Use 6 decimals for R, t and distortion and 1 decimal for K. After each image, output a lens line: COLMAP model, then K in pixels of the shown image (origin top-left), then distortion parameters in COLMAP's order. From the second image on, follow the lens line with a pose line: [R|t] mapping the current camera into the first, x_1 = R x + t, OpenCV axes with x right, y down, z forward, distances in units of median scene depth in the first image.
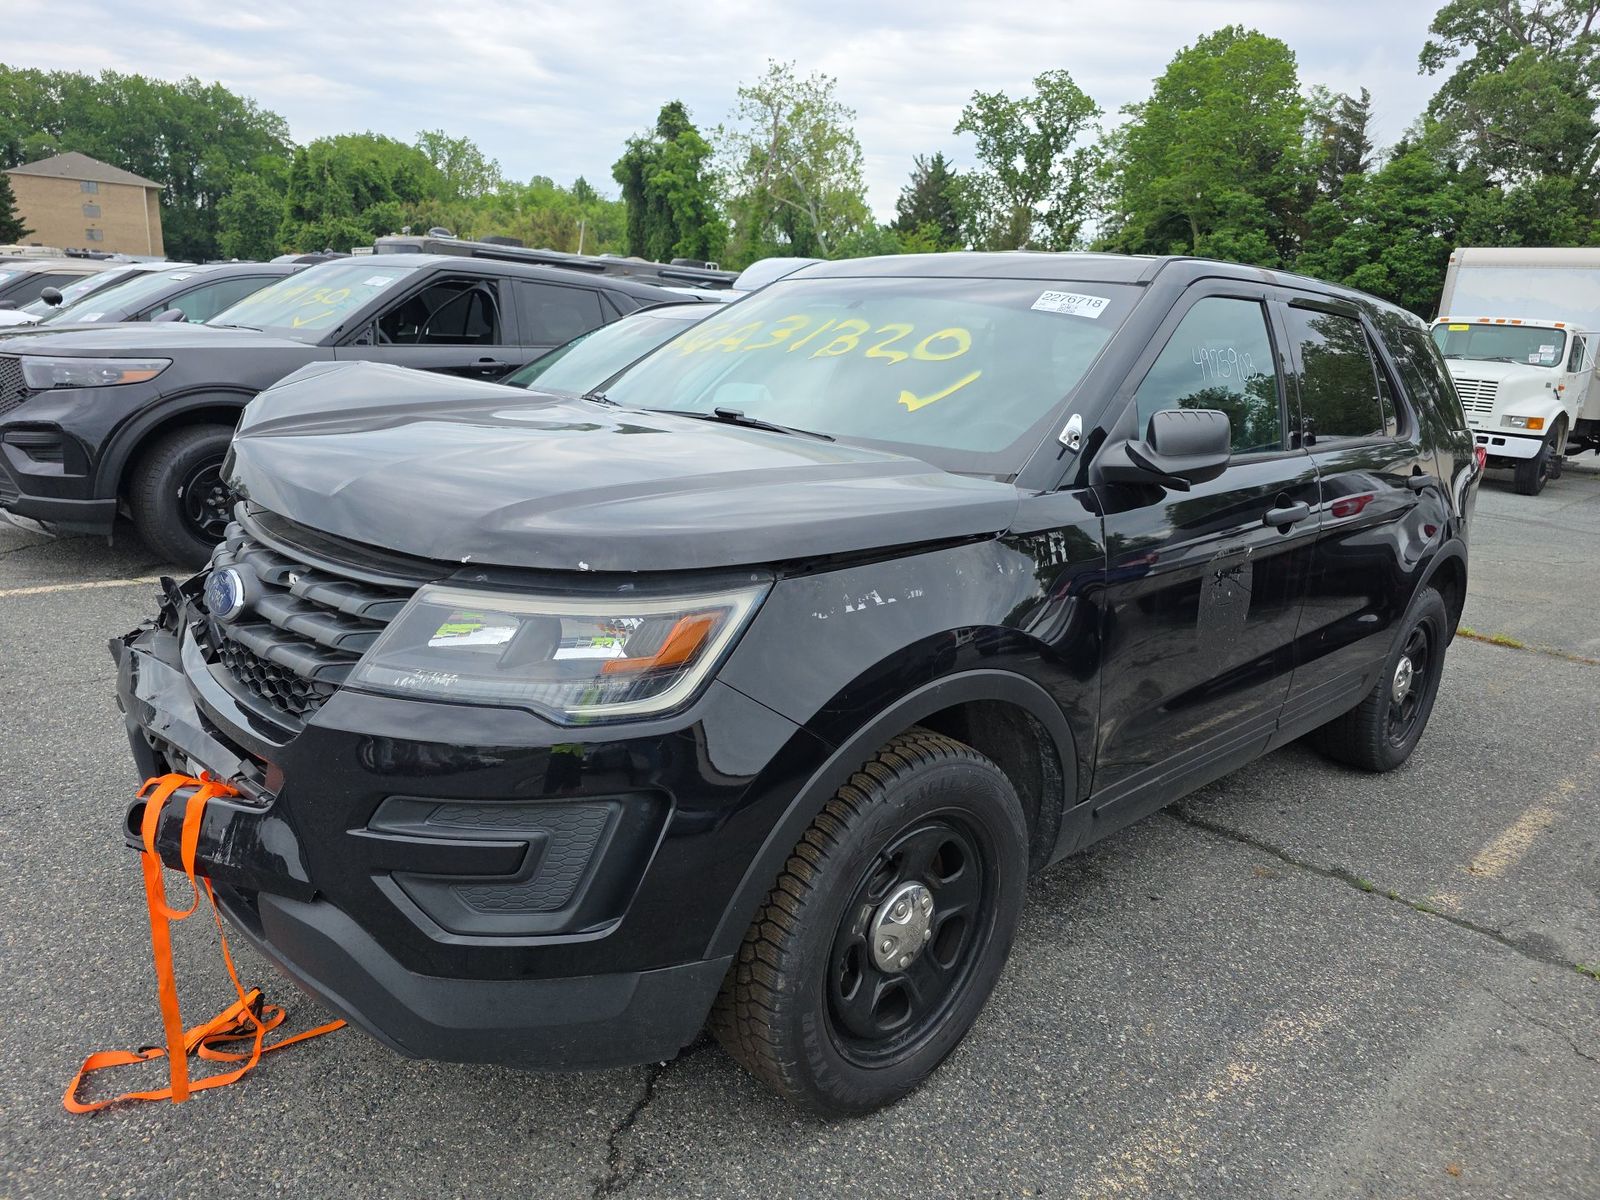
lens RADIAL K [[1077.7, 0, 783.8], [0, 1077.7, 604.0], [0, 0, 1]] dist [0.037756, -0.028990]
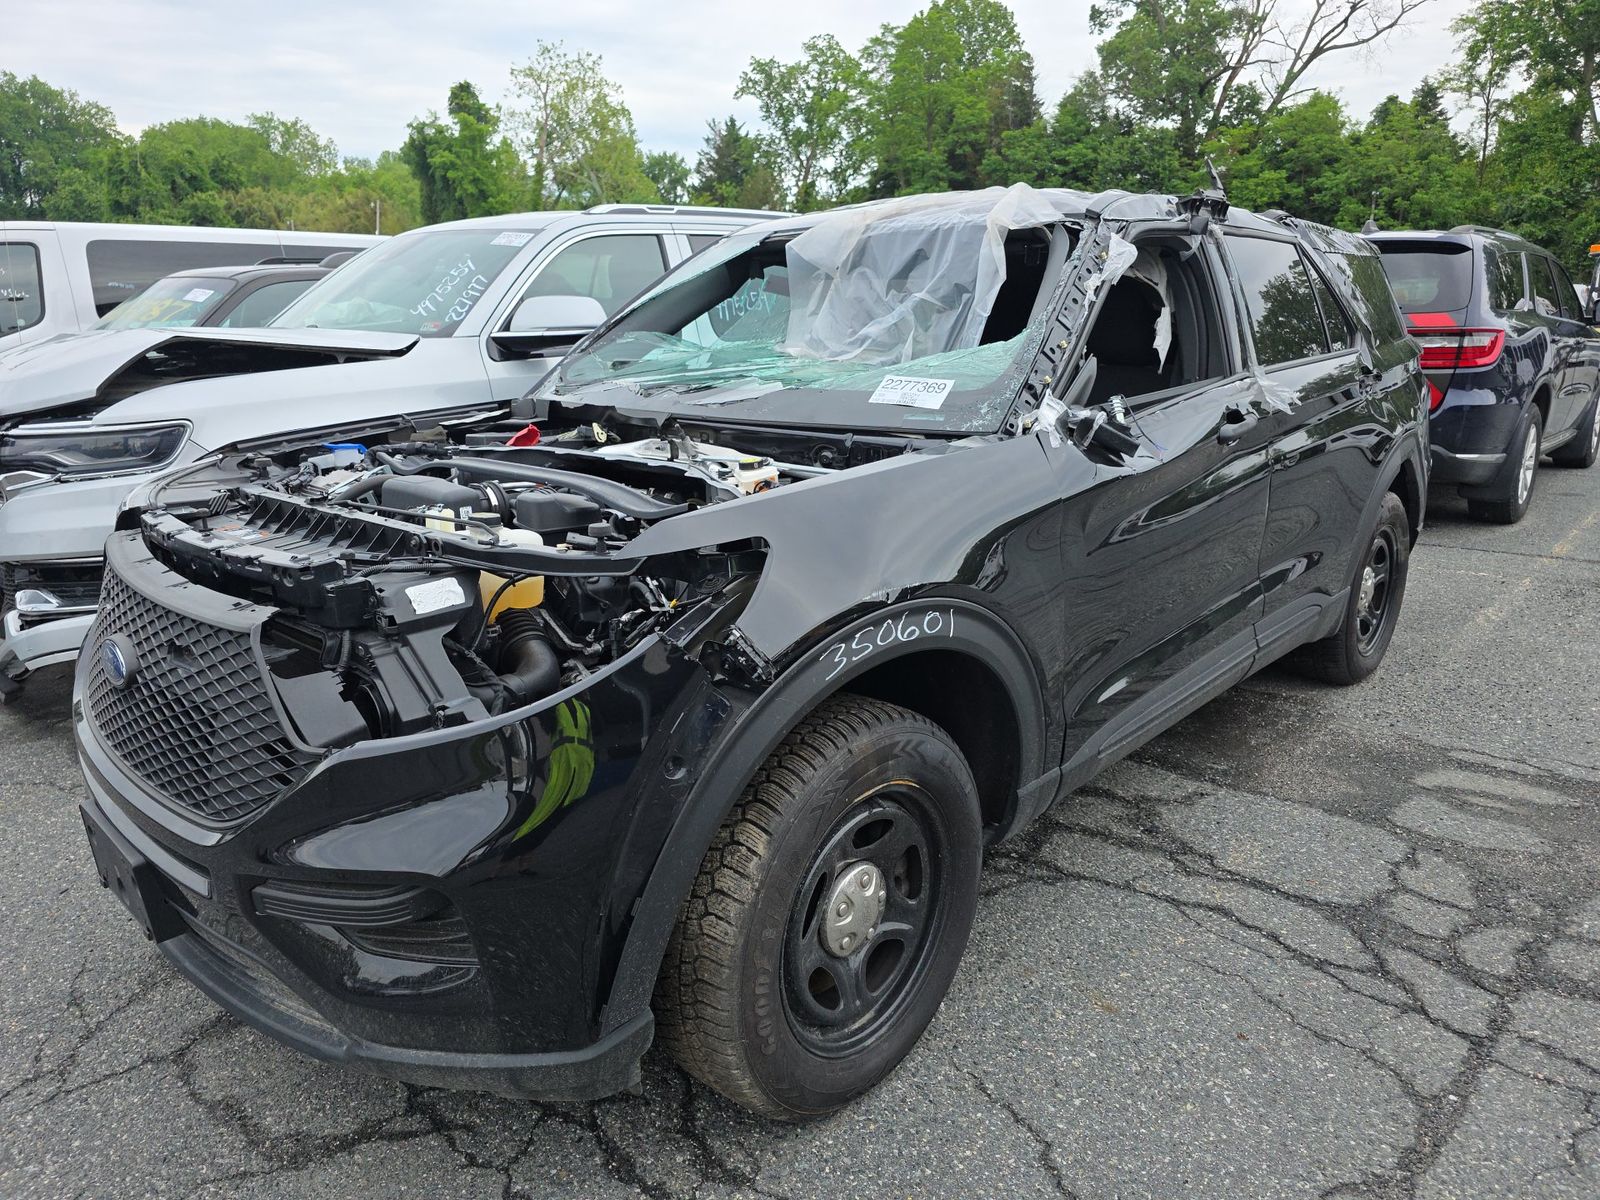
lens RADIAL K [[1077.7, 0, 809.8], [0, 1077.7, 632.2], [0, 0, 1]] dist [0.037756, -0.028990]
pose [[0.993892, -0.085698, 0.069533, 0.098501], [0.081371, 0.994700, 0.062857, 0.028037], [-0.074551, -0.056816, 0.995597, -0.097484]]
